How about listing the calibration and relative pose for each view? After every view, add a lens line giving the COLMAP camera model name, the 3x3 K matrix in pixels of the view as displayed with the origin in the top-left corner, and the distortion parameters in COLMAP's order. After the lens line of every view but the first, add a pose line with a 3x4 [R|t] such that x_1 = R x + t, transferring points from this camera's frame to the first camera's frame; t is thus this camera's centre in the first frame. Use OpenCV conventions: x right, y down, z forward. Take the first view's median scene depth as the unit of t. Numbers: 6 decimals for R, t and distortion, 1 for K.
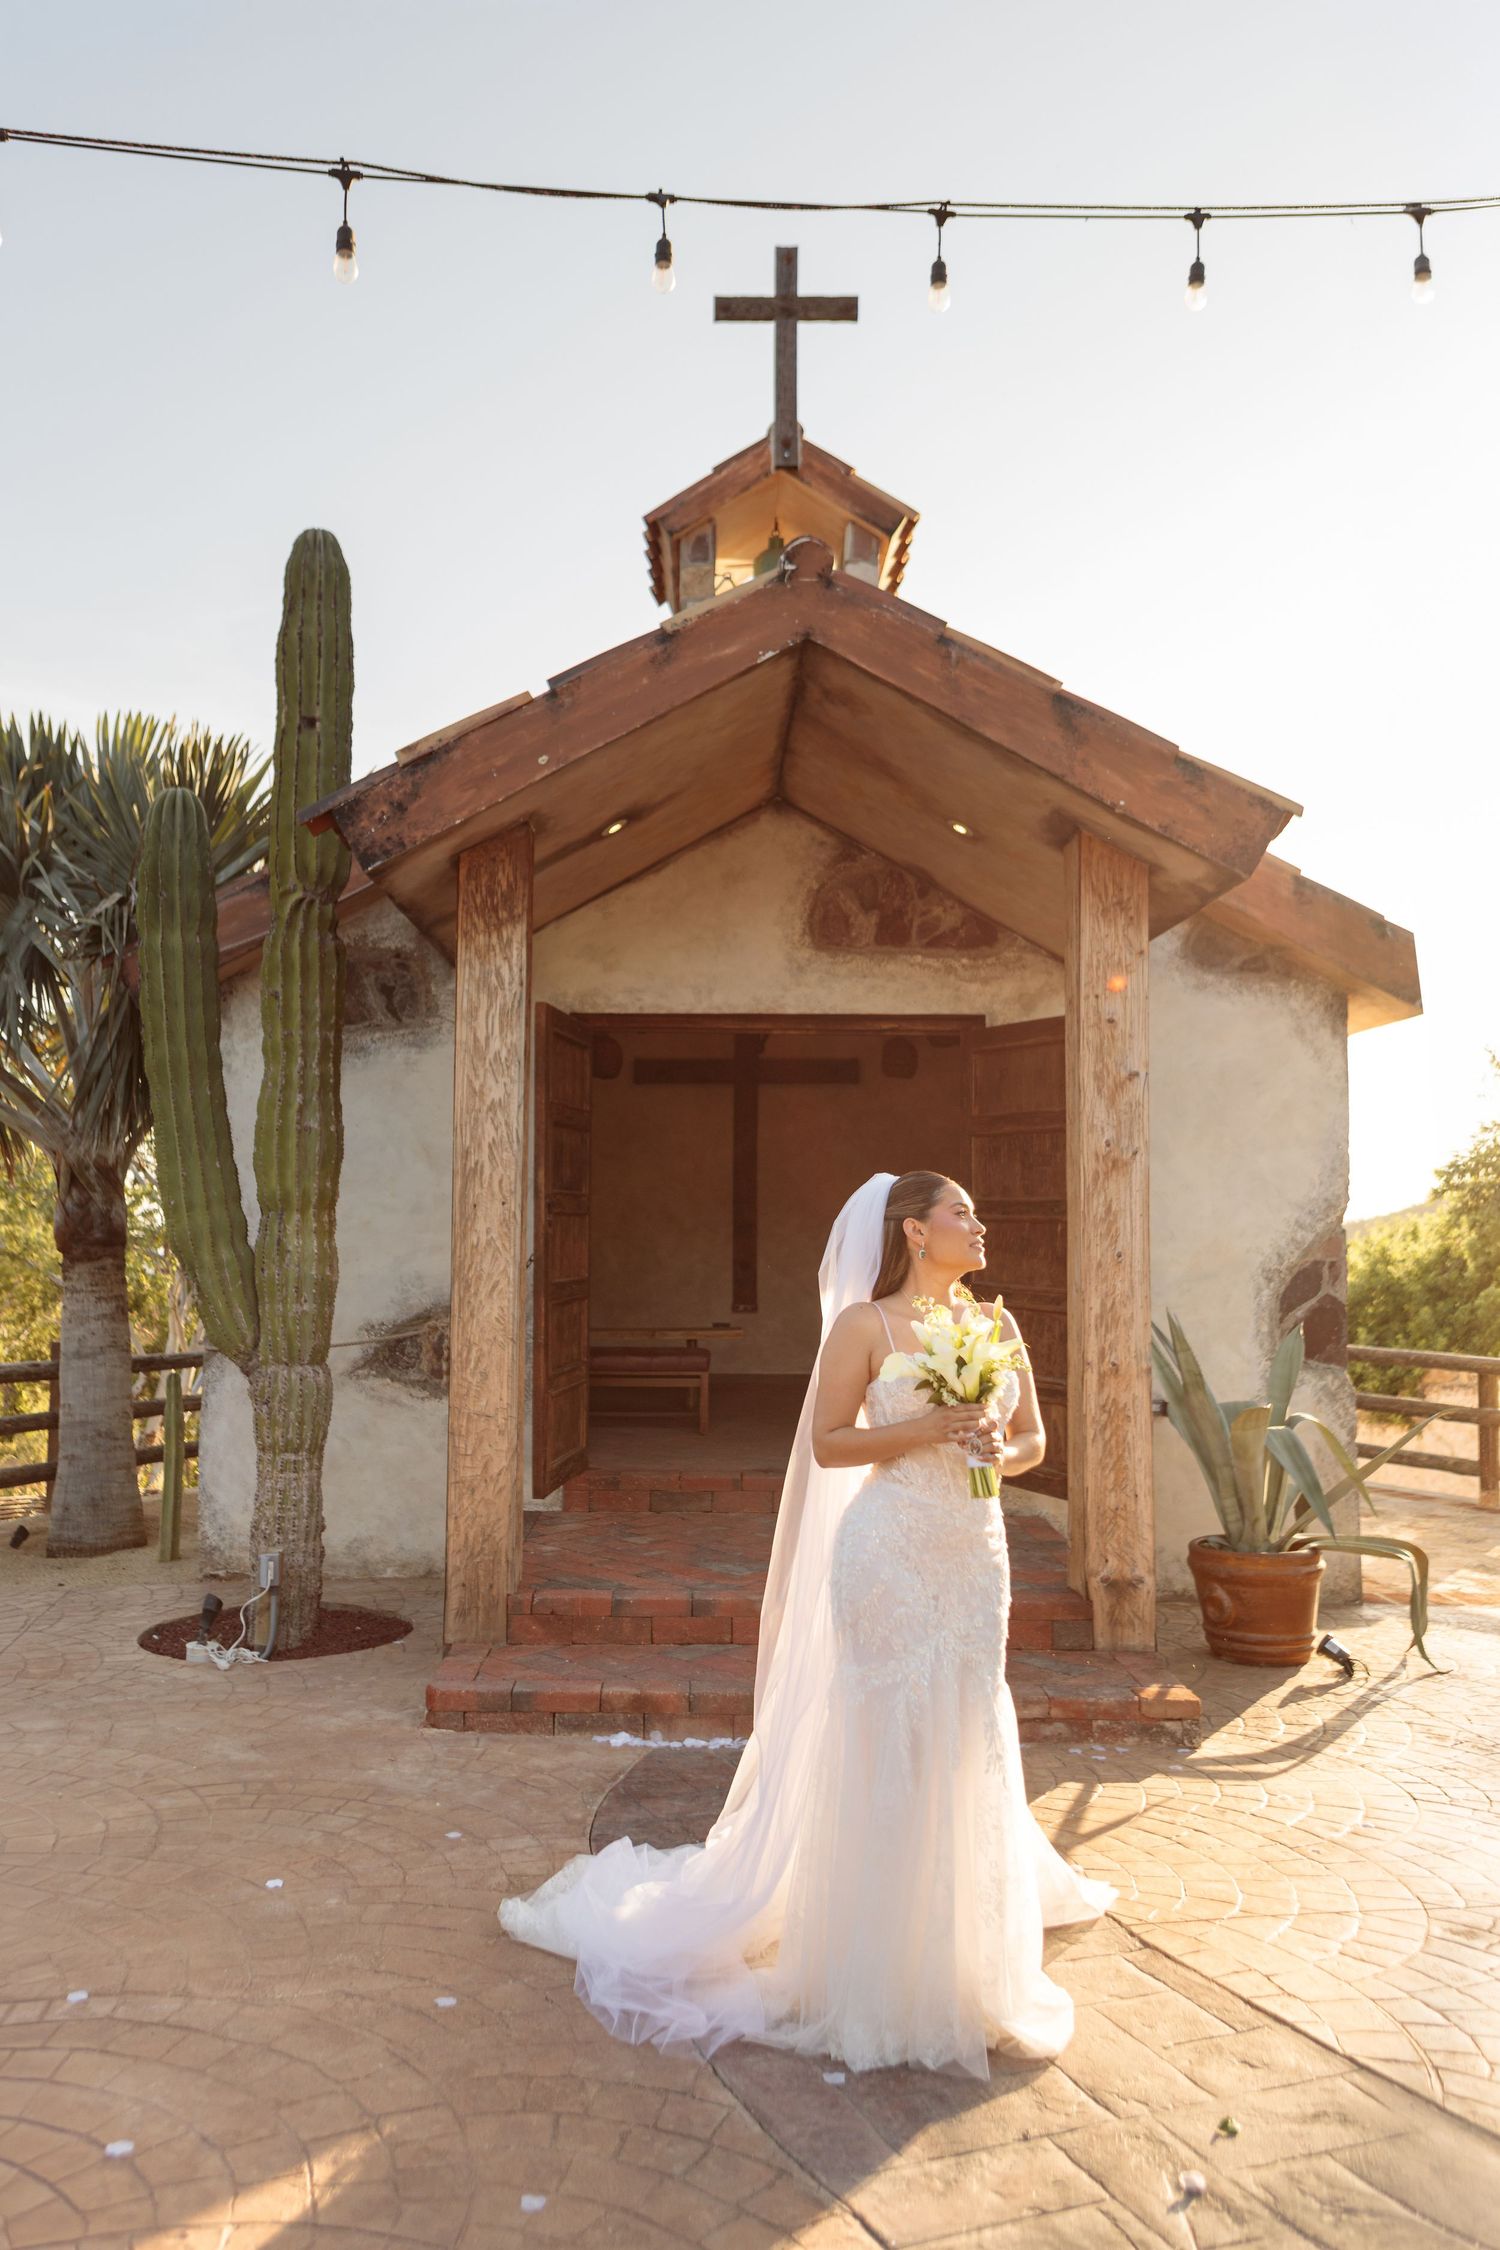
lens RADIAL K [[1707.8, 0, 749.6], [0, 1707.8, 1118.6], [0, 0, 1]] dist [0.039820, 0.004175]
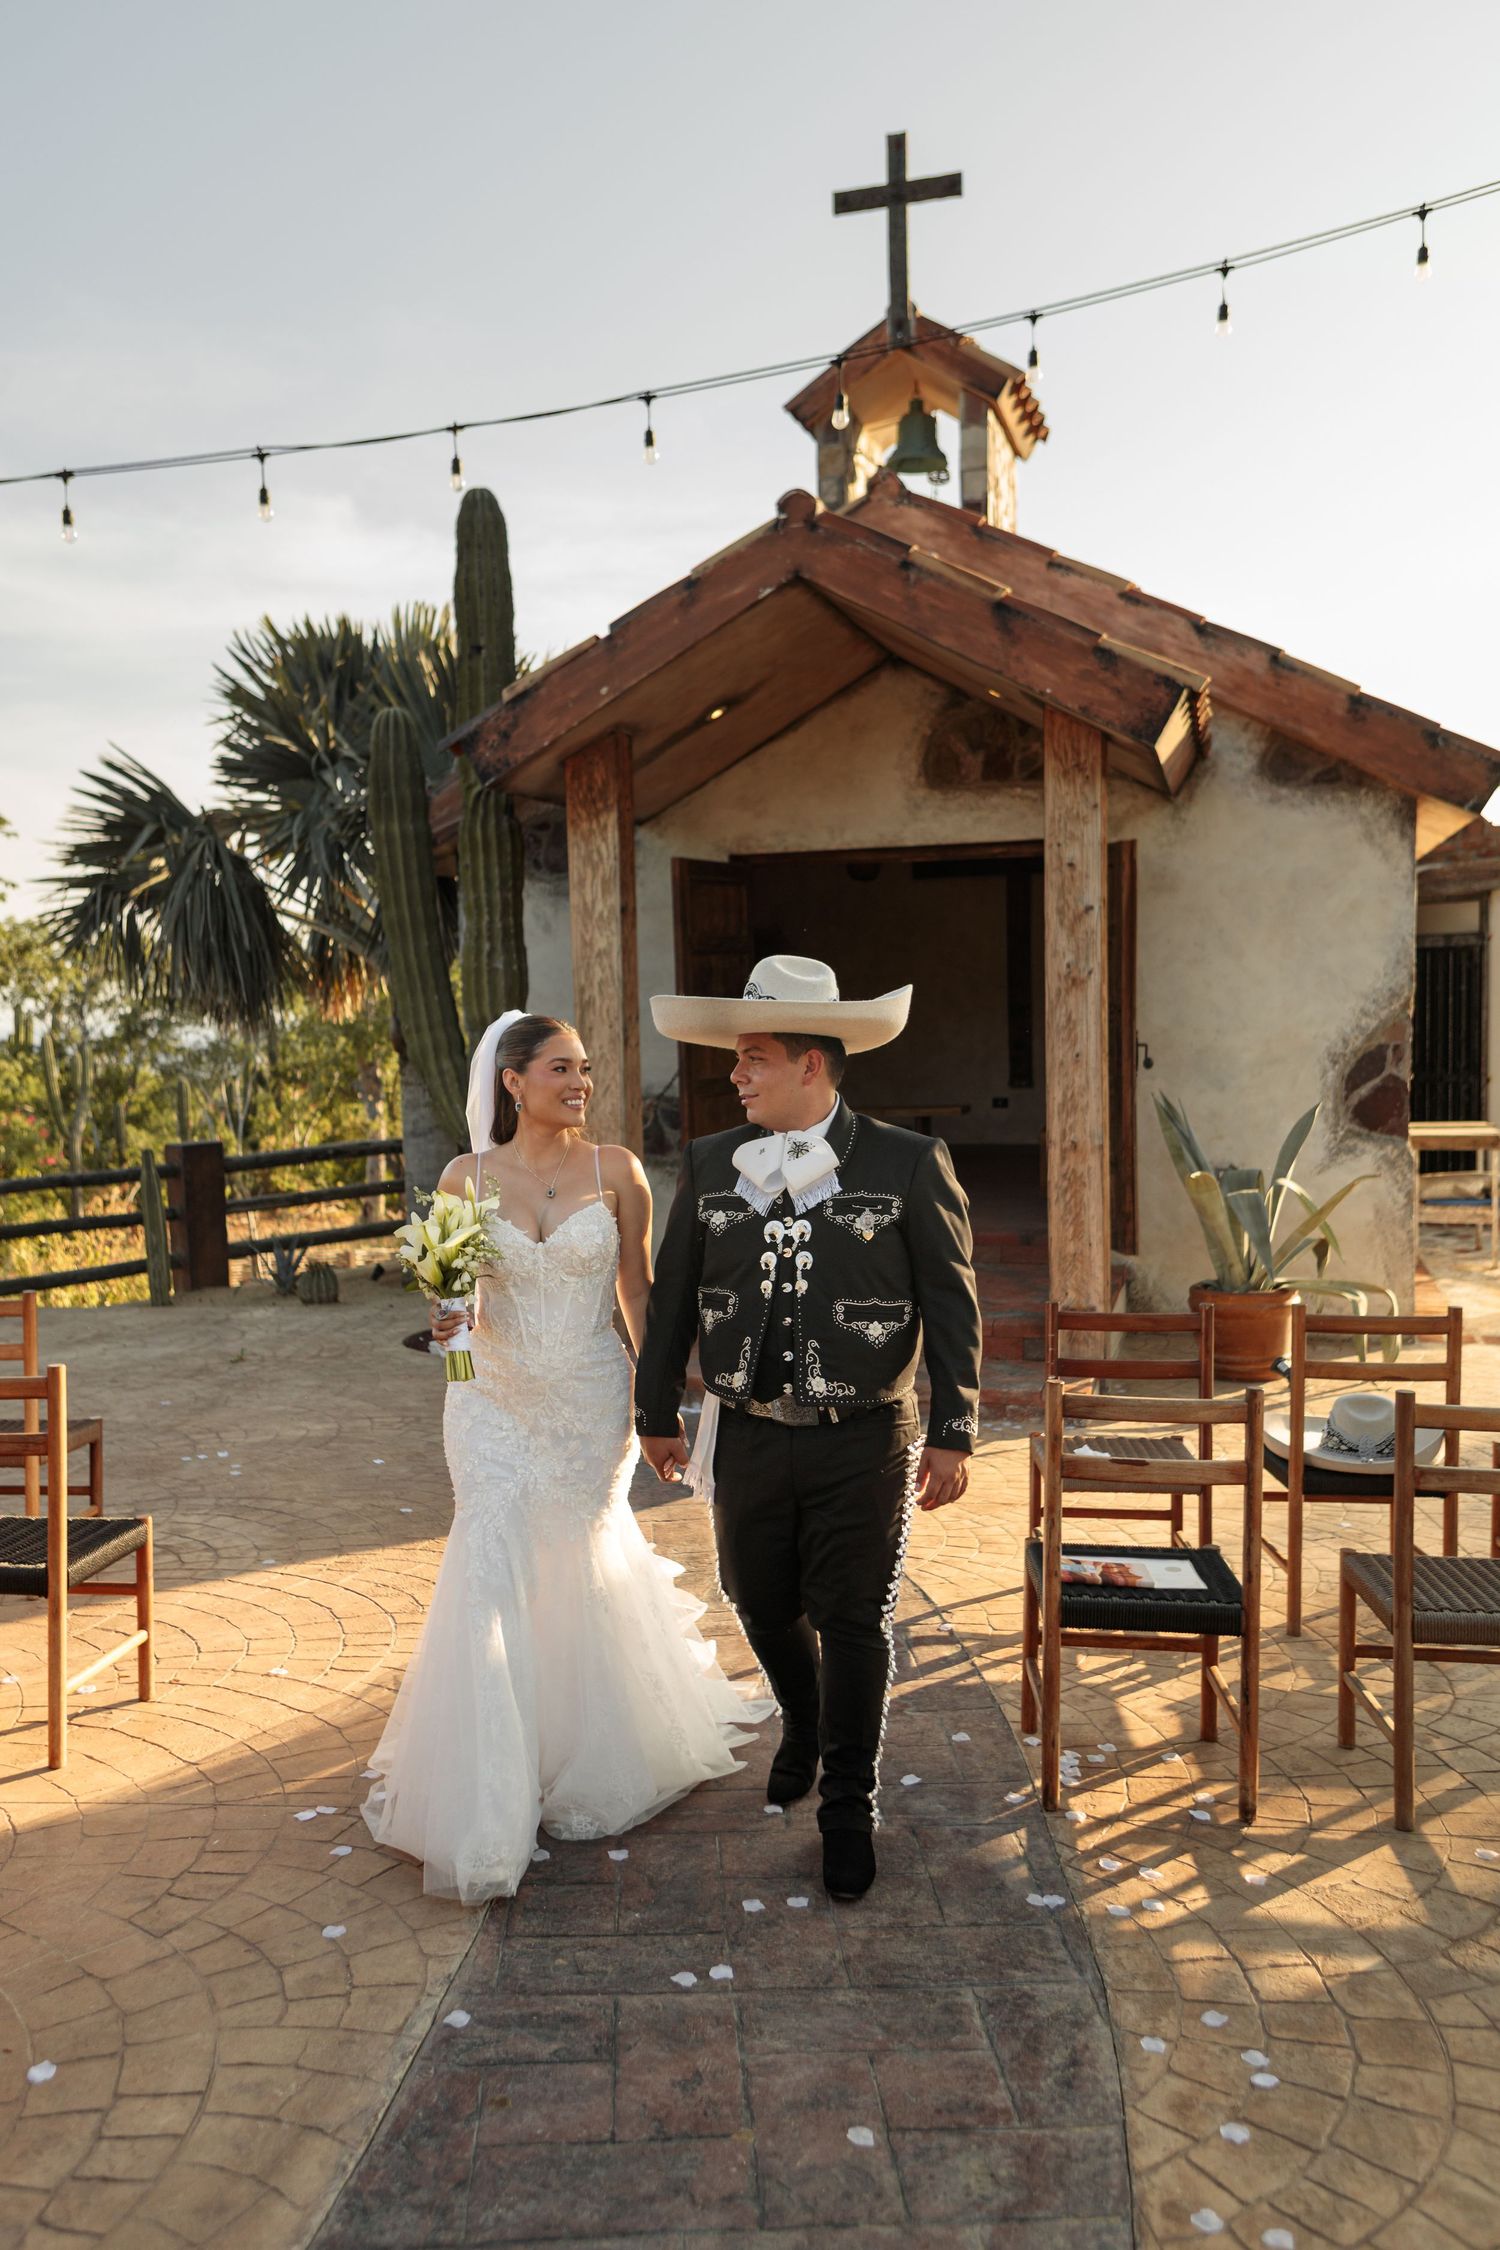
lens RADIAL K [[1791.5, 0, 750.7], [0, 1791.5, 1132.0], [0, 0, 1]] dist [0.059689, -0.002351]
pose [[0.961901, -0.009080, -0.273248, 0.304212], [0.048454, 0.989289, 0.137697, -0.049998], [0.269071, -0.145691, 0.952037, -0.279412]]
